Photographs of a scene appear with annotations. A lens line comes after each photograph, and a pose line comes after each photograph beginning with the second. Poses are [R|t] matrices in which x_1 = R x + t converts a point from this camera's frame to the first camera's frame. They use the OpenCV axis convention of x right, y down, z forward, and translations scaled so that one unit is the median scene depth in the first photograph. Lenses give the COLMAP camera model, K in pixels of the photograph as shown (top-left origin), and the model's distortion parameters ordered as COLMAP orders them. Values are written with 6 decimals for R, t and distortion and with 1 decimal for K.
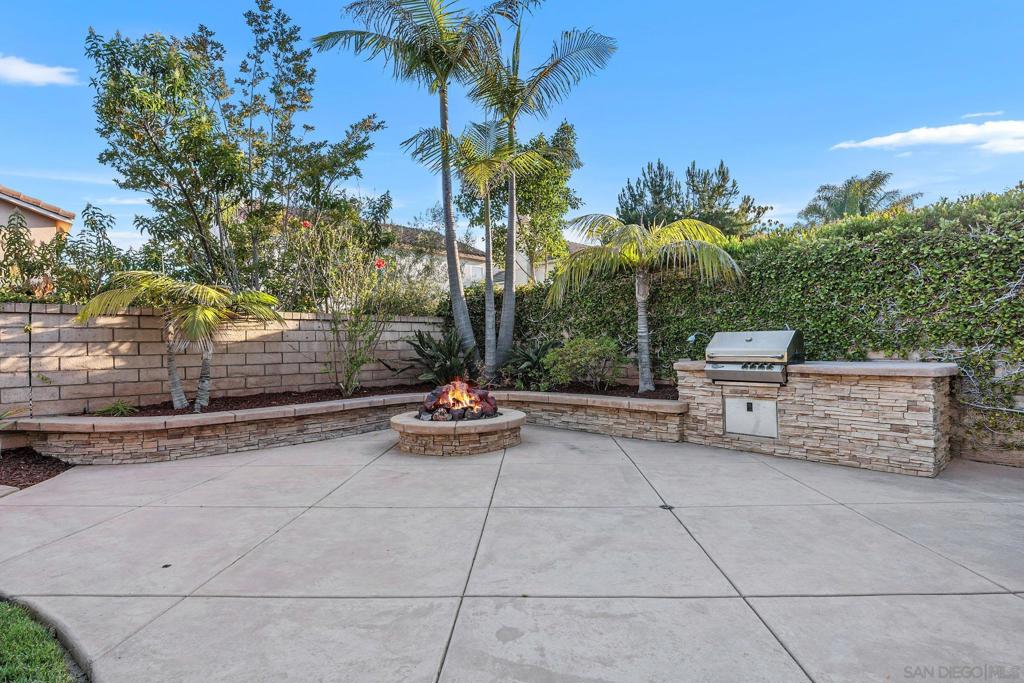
lens RADIAL K [[503.7, 0, 508.8], [0, 503.7, 345.7], [0, 0, 1]] dist [-0.014522, -0.000075]
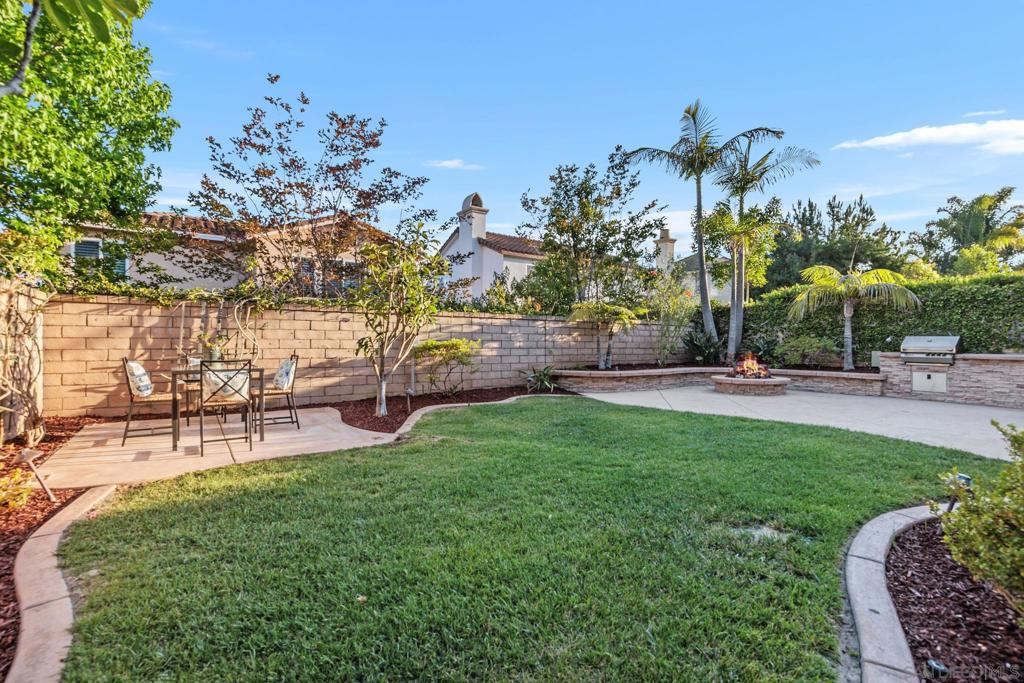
lens RADIAL K [[467.5, 0, 509.7], [0, 467.5, 344.3], [0, 0, 1]] dist [-0.010922, -0.000778]
pose [[0.983913, 0.024622, -0.176941, -0.697632], [-0.023117, 0.999677, 0.010562, 0.017641], [0.177144, -0.006302, 0.984165, -0.900194]]
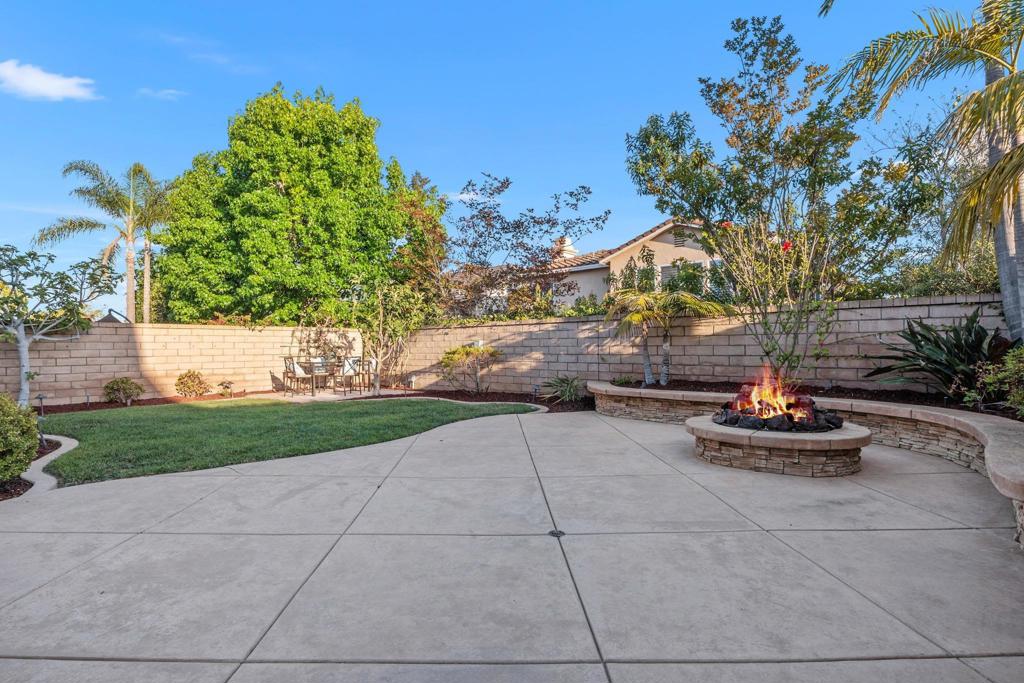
lens RADIAL K [[503.7, 0, 506.0], [0, 503.7, 343.8], [0, 0, 1]] dist [-0.014522, -0.000075]
pose [[0.050246, 0.010957, -0.998677, 0.716346], [0.007132, 0.999910, 0.011330, -0.006078], [0.998711, -0.007692, 0.050163, 0.541527]]
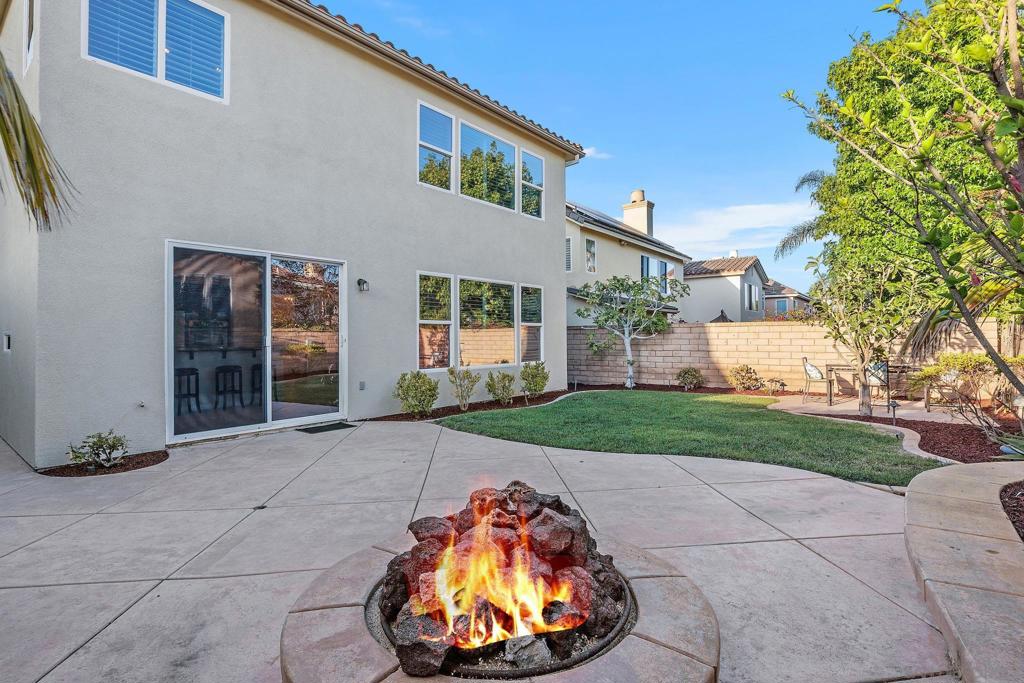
lens RADIAL K [[503.7, 0, 511.6], [0, 503.7, 337.7], [0, 0, 1]] dist [-0.014522, -0.000075]
pose [[-0.990099, 0.023472, -0.138394, -0.071093], [0.023220, 0.999724, 0.003436, -0.034857], [0.138437, 0.000189, -0.990371, 1.375729]]
